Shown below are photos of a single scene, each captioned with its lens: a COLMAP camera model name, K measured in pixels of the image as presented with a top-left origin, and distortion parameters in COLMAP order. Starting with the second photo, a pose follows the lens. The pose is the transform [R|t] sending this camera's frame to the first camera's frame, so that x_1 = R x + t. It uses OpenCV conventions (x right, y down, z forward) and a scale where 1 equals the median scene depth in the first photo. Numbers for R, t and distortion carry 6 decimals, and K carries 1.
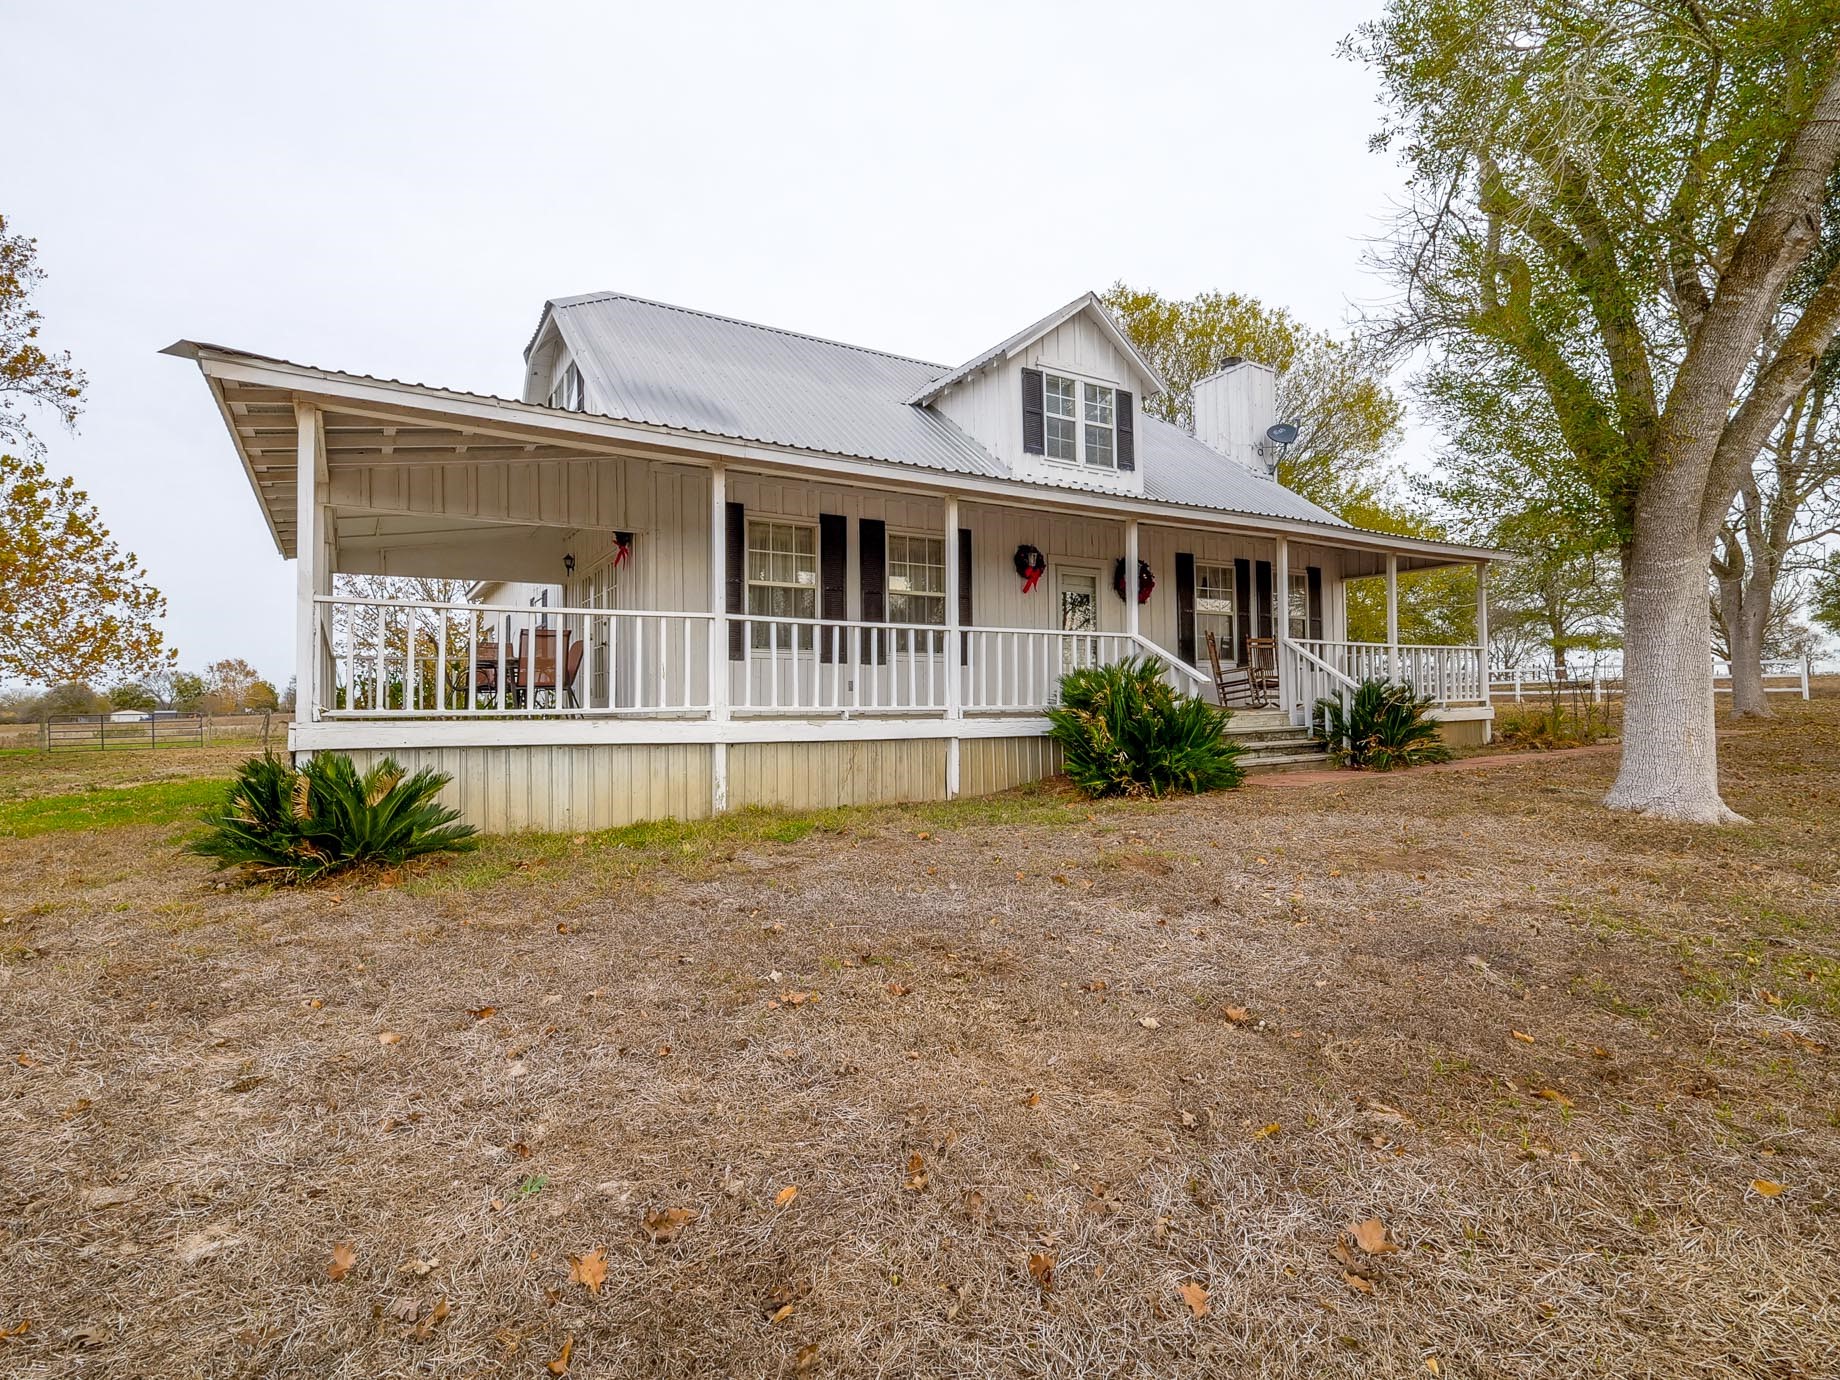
lens RADIAL K [[898.5, 0, 920.0], [0, 898.5, 690.0], [0, 0, 1]] dist [-0.000531, -0.000238]
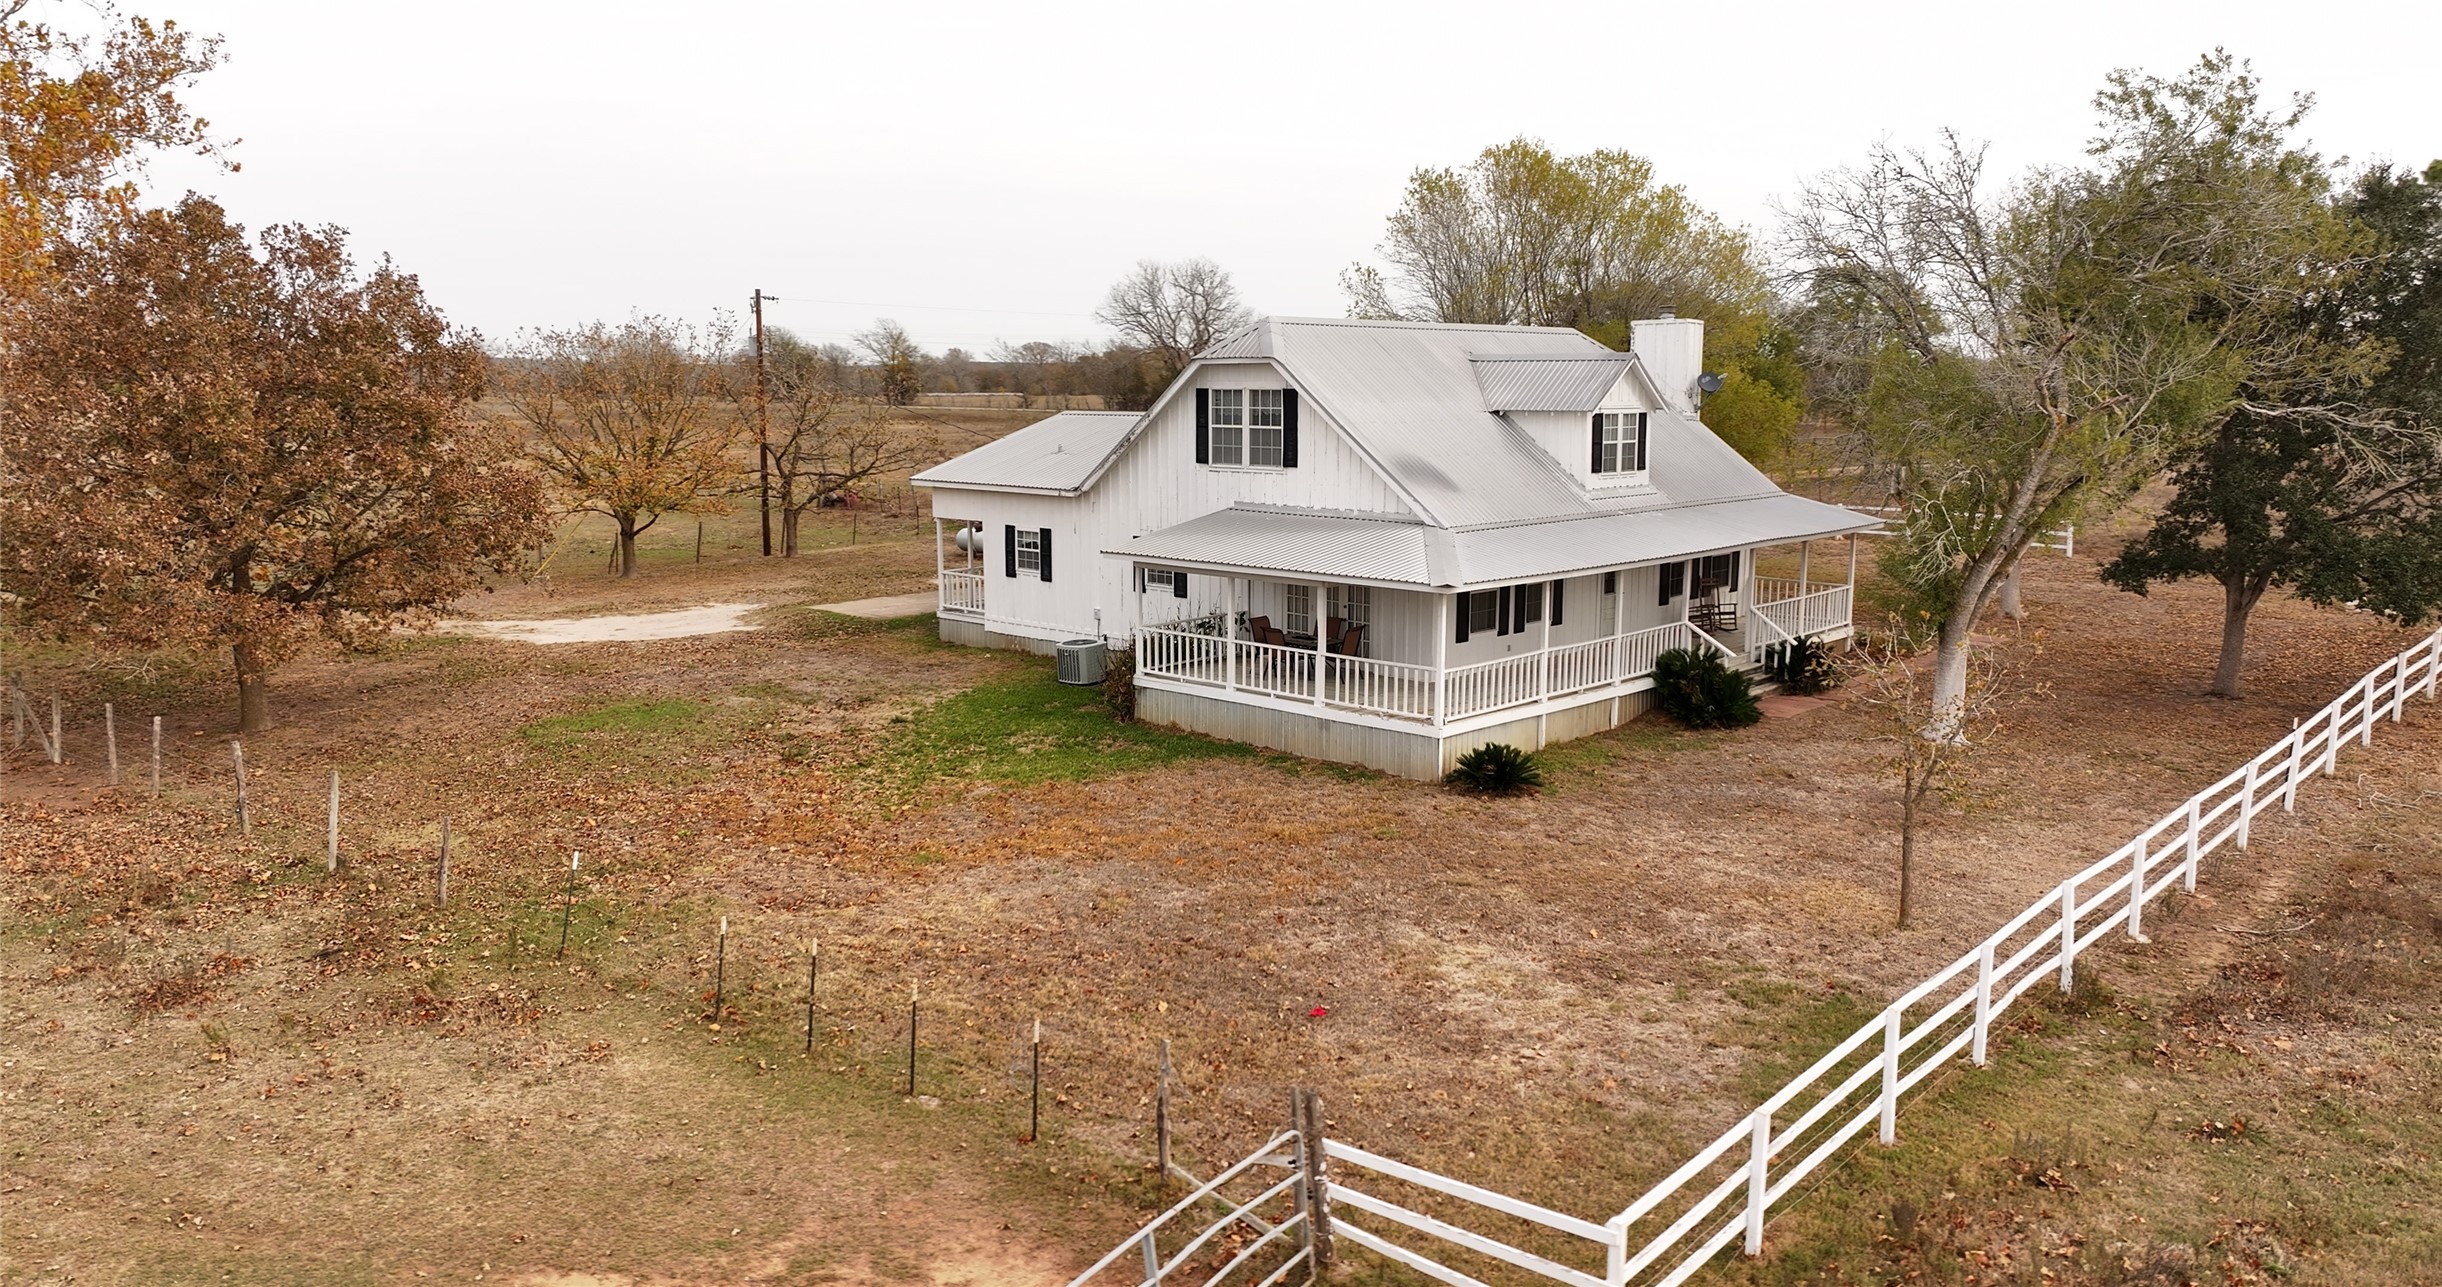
lens RADIAL K [[1694.1, 0, 1221.0], [0, 1694.1, 643.5], [0, 0, 1]] dist [0.017866, 0.001131]
pose [[0.961801, -0.029299, 0.272177, -1.158323], [-0.019904, 0.984139, 0.176276, -0.447065], [-0.273025, -0.174960, 0.945963, -1.398947]]
